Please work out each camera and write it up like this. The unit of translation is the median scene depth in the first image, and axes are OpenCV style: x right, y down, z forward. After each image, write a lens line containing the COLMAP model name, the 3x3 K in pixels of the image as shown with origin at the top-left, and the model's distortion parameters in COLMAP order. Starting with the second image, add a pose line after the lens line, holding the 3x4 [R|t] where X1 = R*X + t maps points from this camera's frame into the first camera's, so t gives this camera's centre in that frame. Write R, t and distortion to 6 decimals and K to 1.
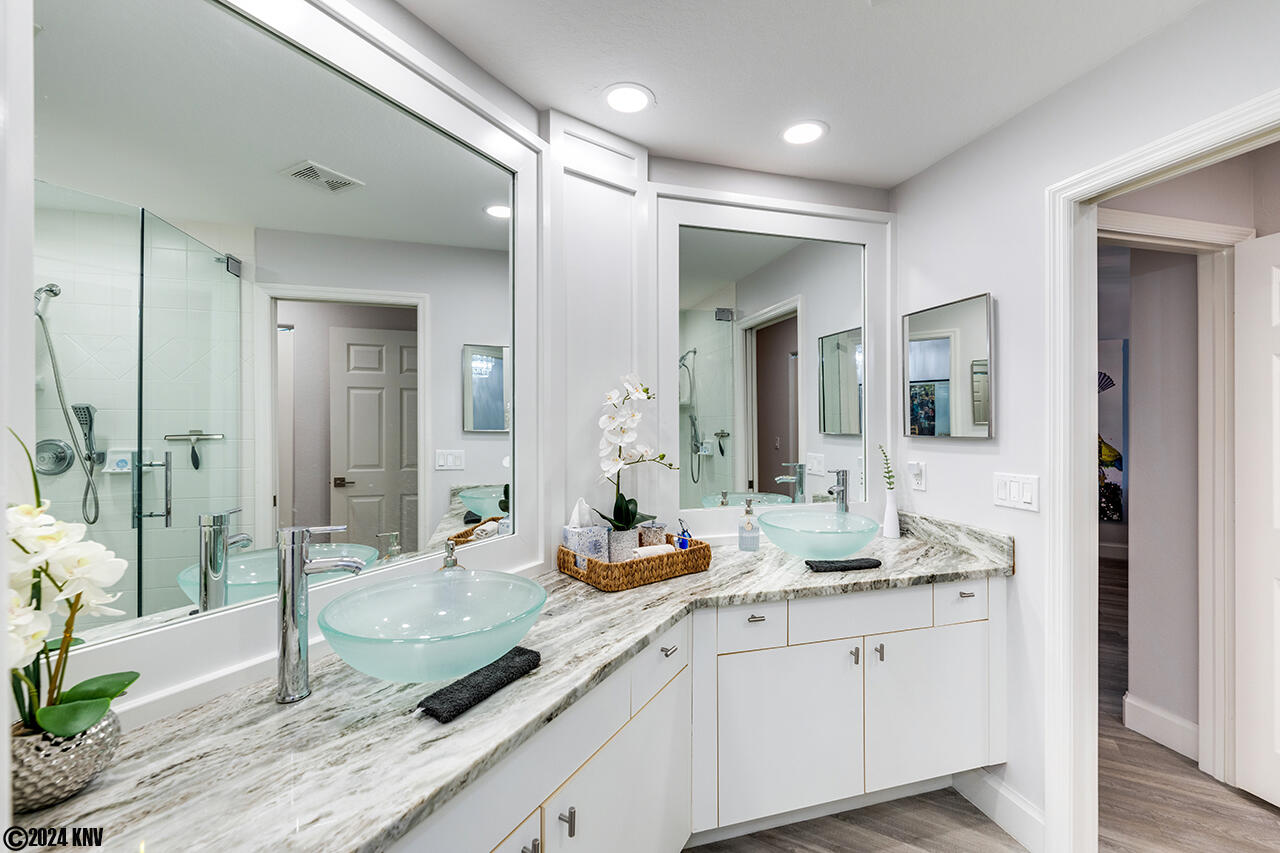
lens RADIAL K [[518.2, 0, 641.9], [0, 518.2, 423.4], [0, 0, 1]] dist [-0.000751, -0.000291]
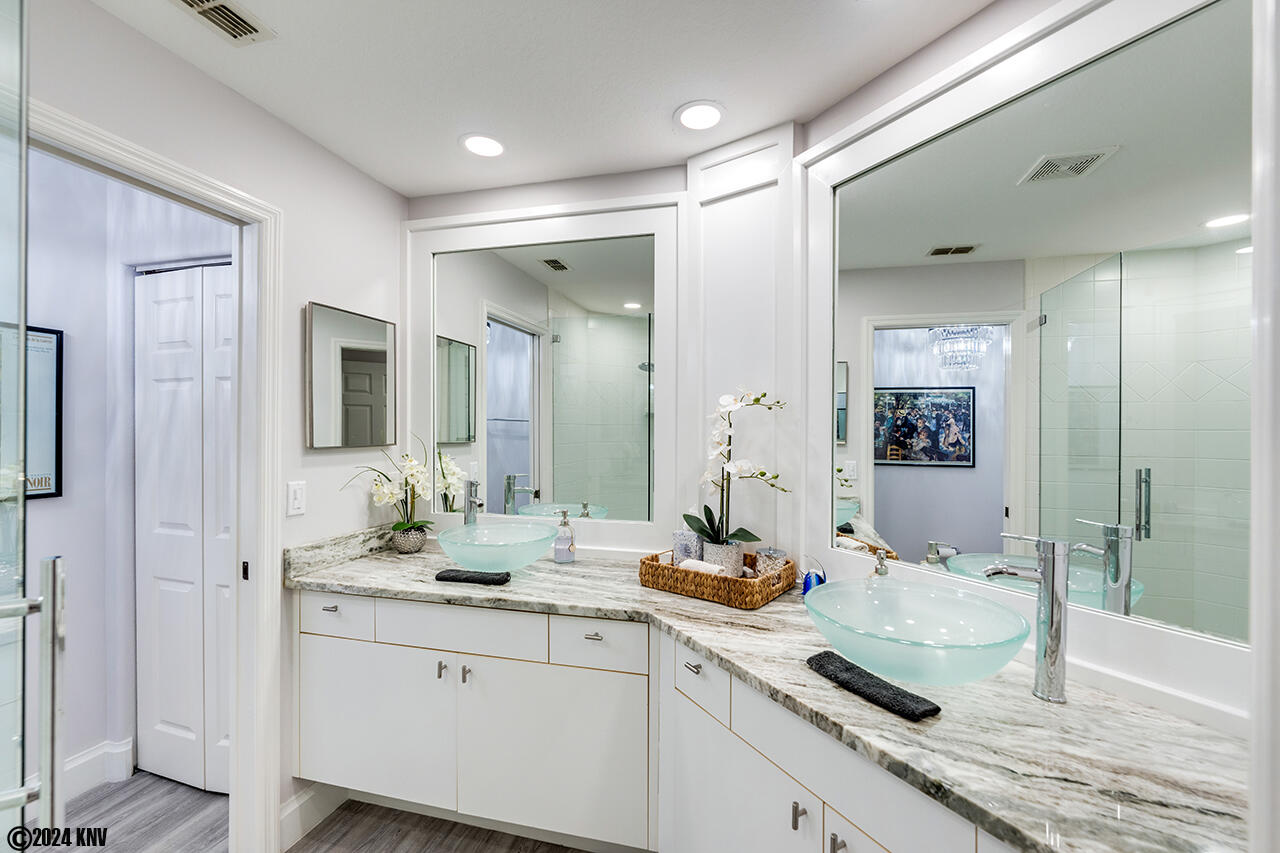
lens RADIAL K [[513.8, 0, 650.0], [0, 513.8, 428.0], [0, 0, 1]] dist [-0.002350, -0.000285]
pose [[0.277180, 0.001188, -0.960817, 0.937504], [-0.006842, 0.999976, -0.000738, -0.014429], [0.960794, 0.006778, 0.277182, 0.645076]]
